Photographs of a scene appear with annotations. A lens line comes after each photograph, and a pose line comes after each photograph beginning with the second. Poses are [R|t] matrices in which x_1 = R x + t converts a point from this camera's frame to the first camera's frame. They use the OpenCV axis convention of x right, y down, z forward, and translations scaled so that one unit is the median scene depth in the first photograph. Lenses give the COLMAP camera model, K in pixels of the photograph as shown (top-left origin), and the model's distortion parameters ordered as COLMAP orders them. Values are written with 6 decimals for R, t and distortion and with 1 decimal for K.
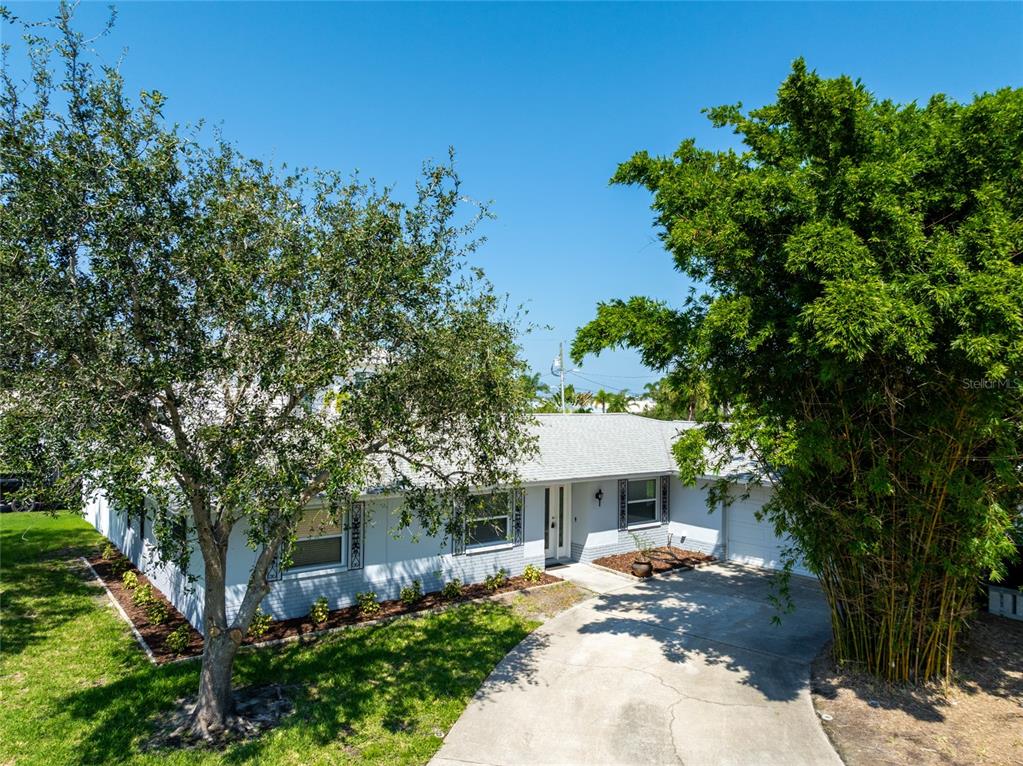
lens RADIAL K [[725.1, 0, 554.0], [0, 725.1, 356.9], [0, 0, 1]] dist [-0.020630, 0.011685]
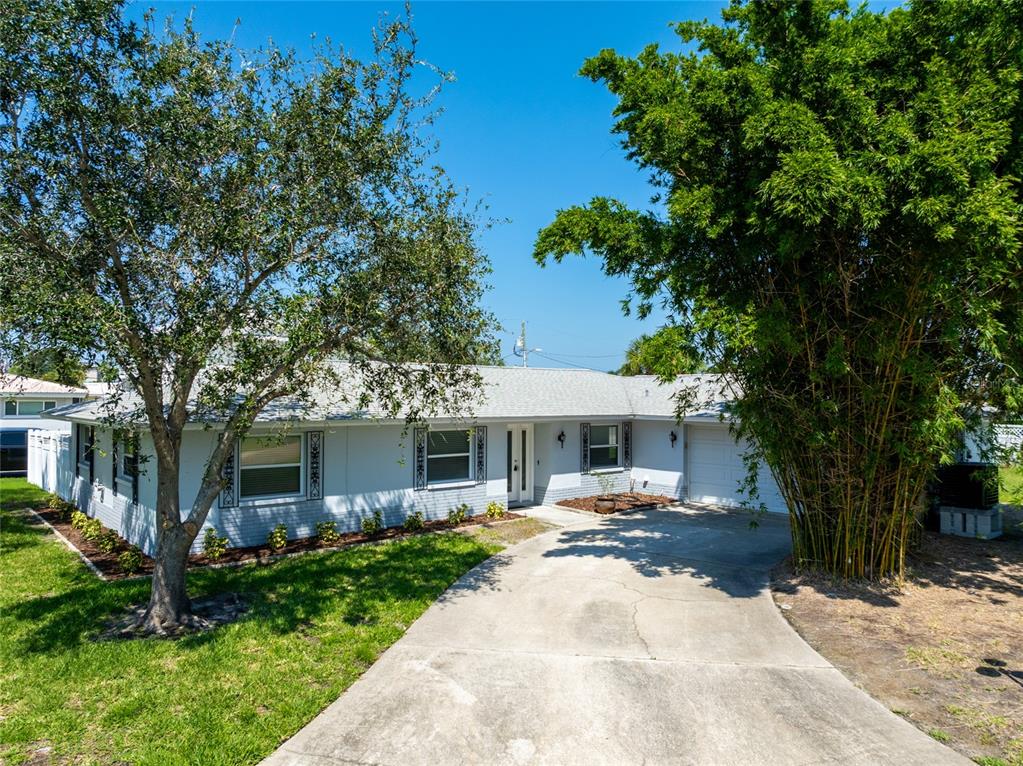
lens RADIAL K [[725.1, 0, 555.1], [0, 725.1, 394.4], [0, 0, 1]] dist [-0.020630, 0.011685]
pose [[0.998601, -0.005614, 0.052587, 0.001369], [0.005228, 0.999958, 0.007482, 0.184006], [-0.052627, -0.007196, 0.998588, 0.001122]]
